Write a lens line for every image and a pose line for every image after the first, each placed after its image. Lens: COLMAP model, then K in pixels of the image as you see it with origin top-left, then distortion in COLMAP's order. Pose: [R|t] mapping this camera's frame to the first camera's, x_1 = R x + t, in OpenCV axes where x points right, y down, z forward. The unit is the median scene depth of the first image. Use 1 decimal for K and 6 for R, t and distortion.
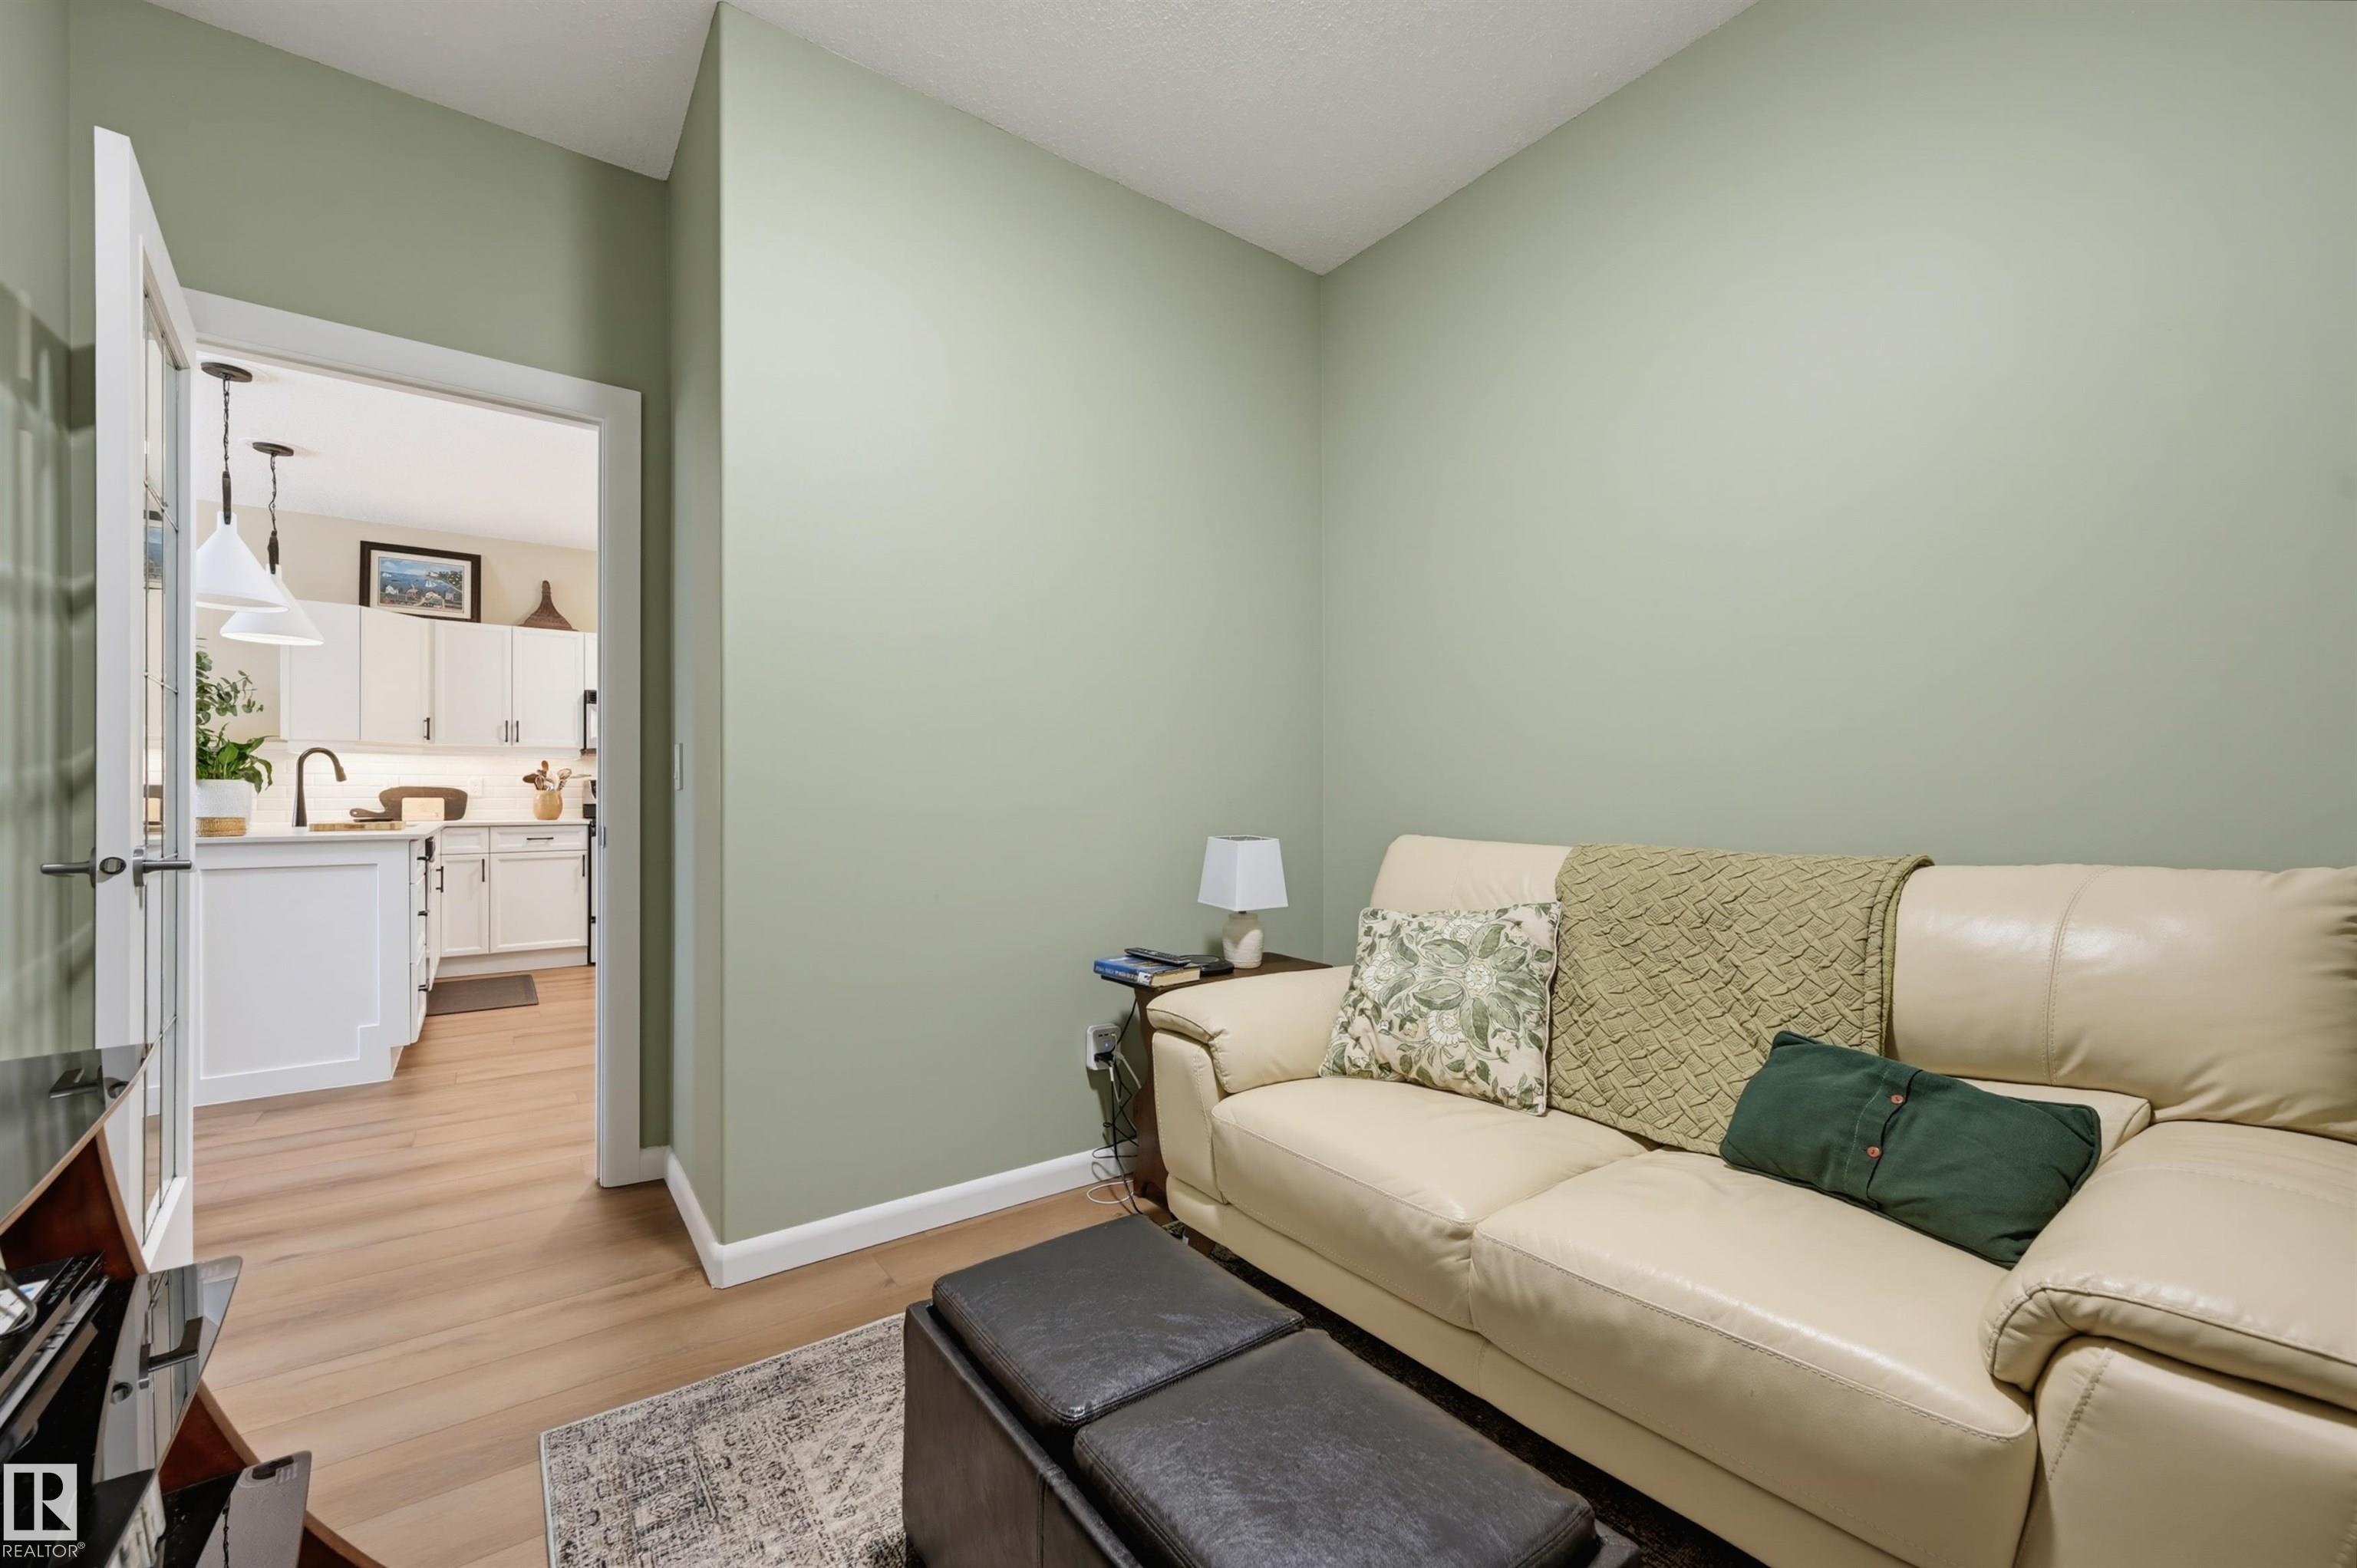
lens RADIAL K [[941.2, 0, 1176.3], [0, 941.2, 798.1], [0, 0, 1]] dist [-0.000331, -0.000030]
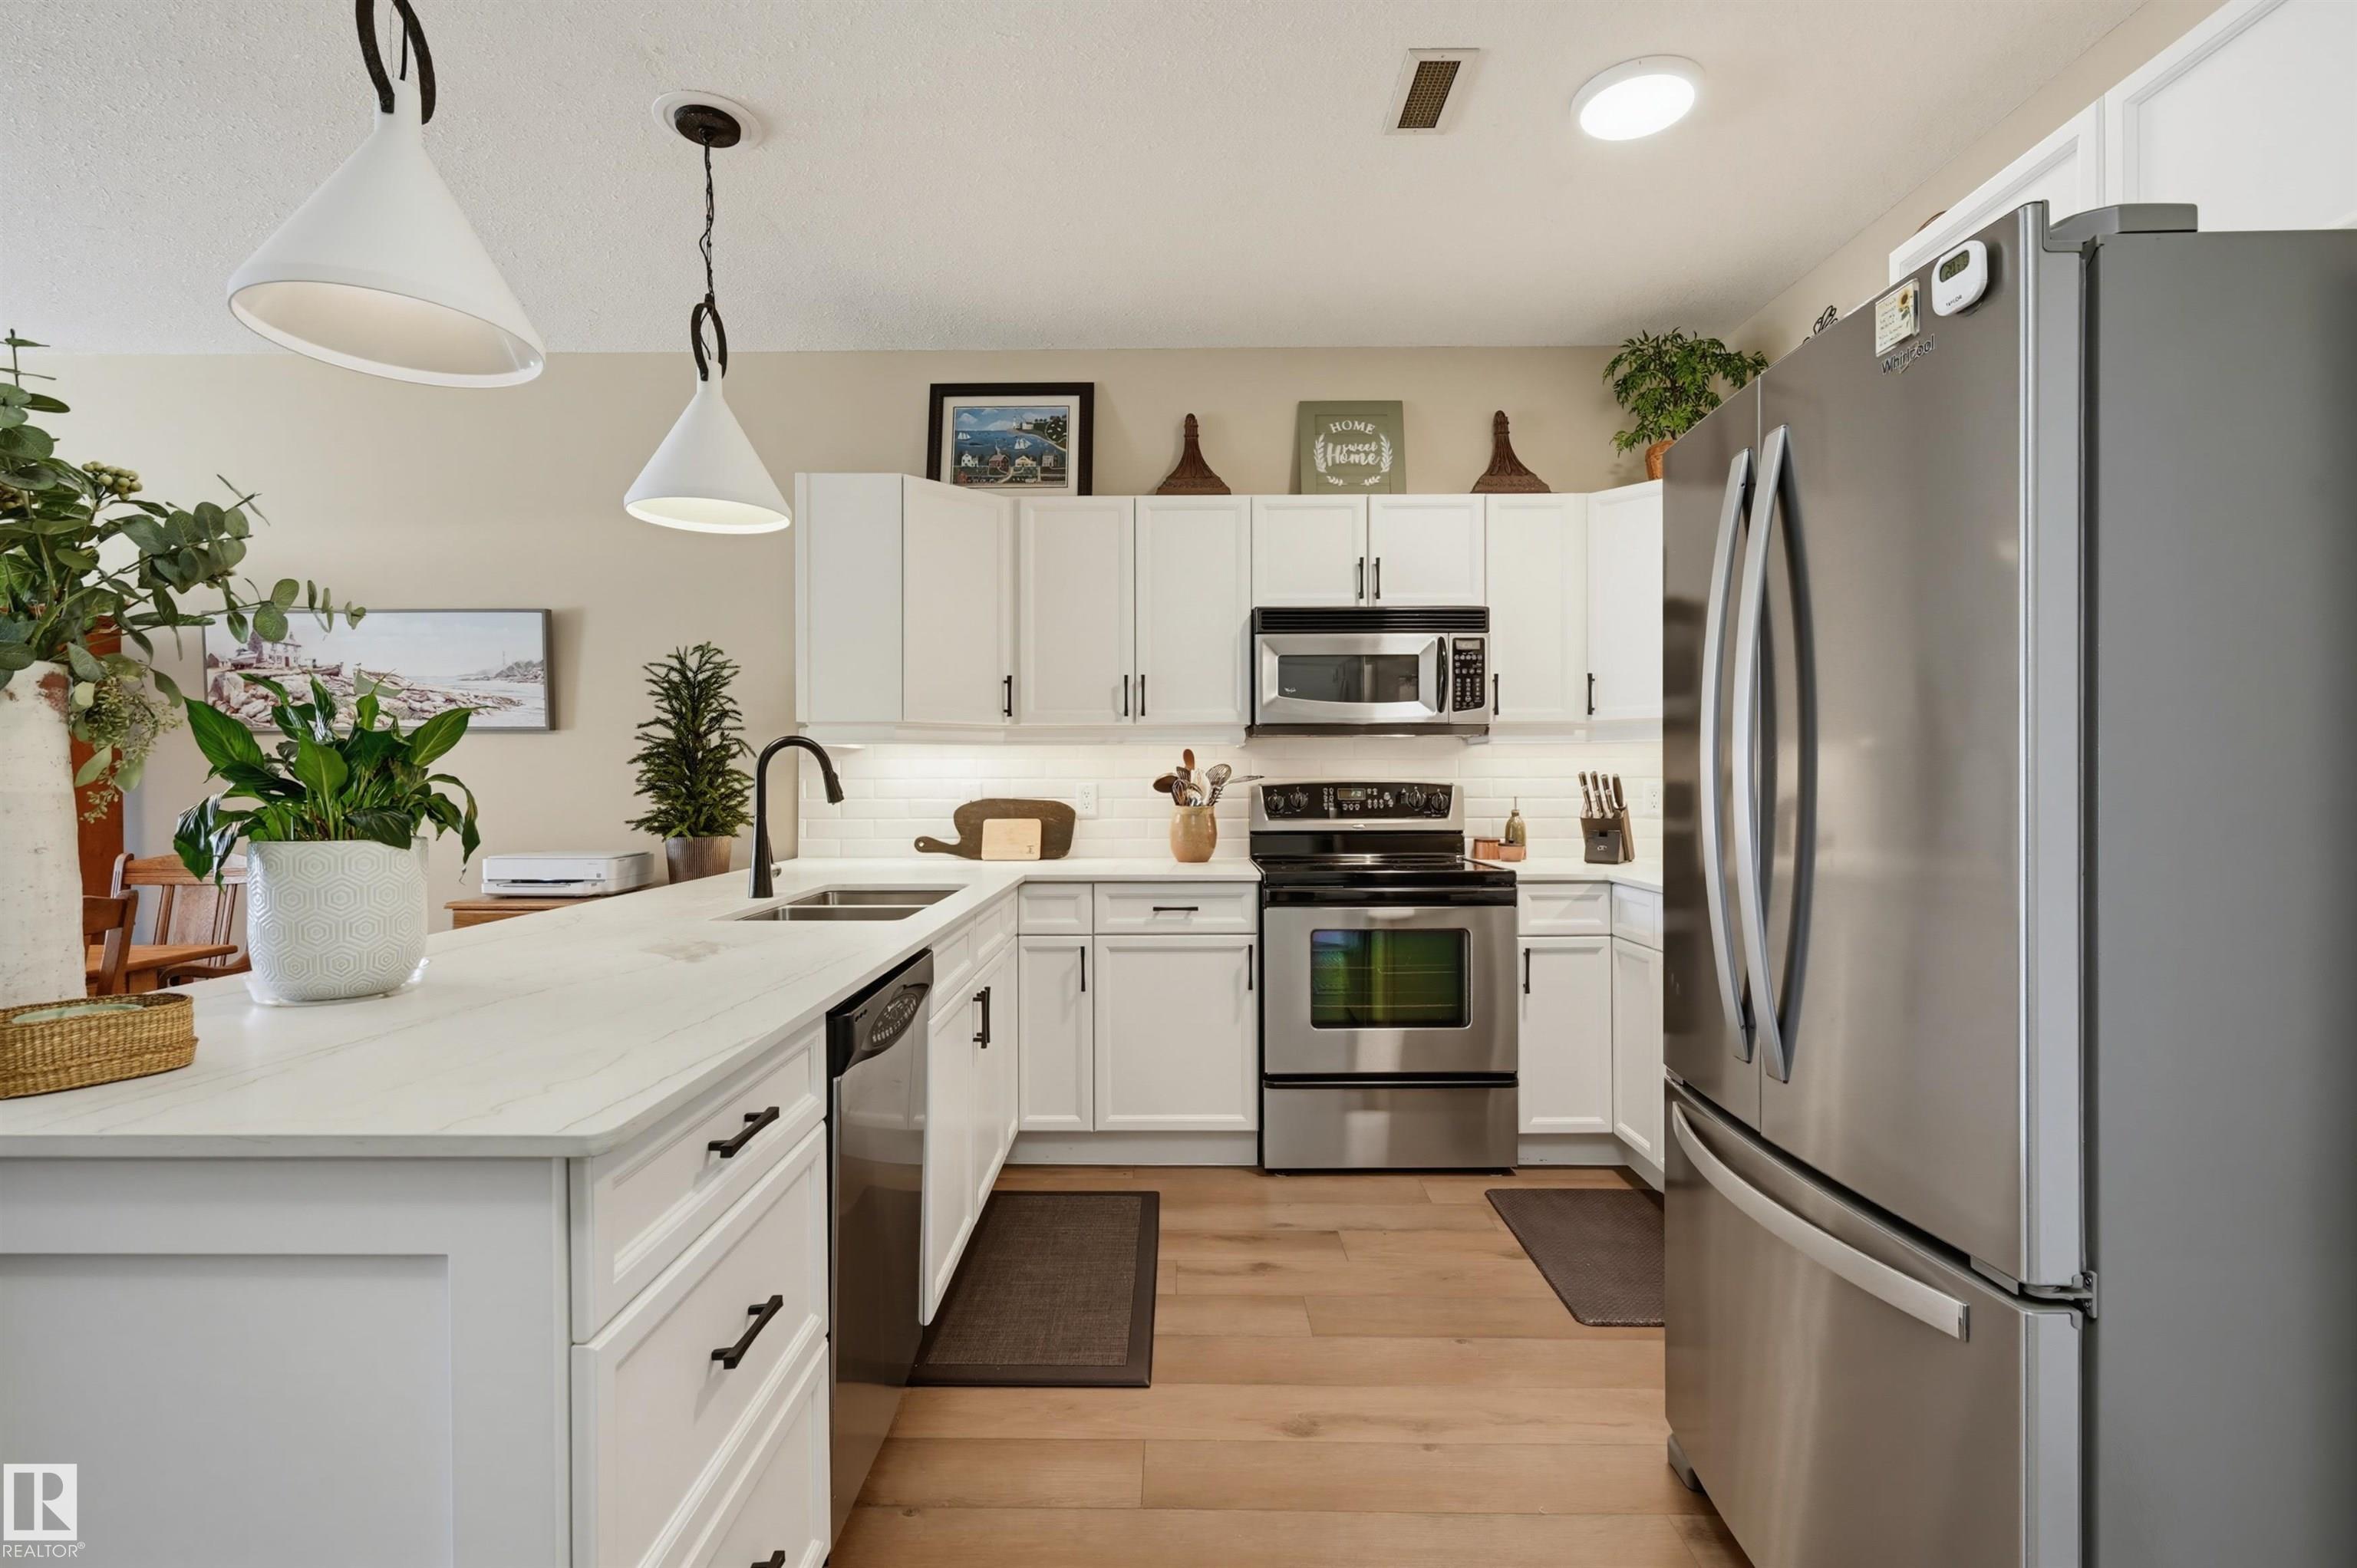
lens RADIAL K [[1076.1, 0, 1169.4], [0, 1076.1, 786.6], [0, 0, 1]] dist [0.000223, 0.000317]
pose [[0.801286, 0.003045, -0.598274, -0.338310], [0.002107, 0.999966, 0.007911, -0.025169], [0.598278, -0.007599, 0.801252, 0.541916]]
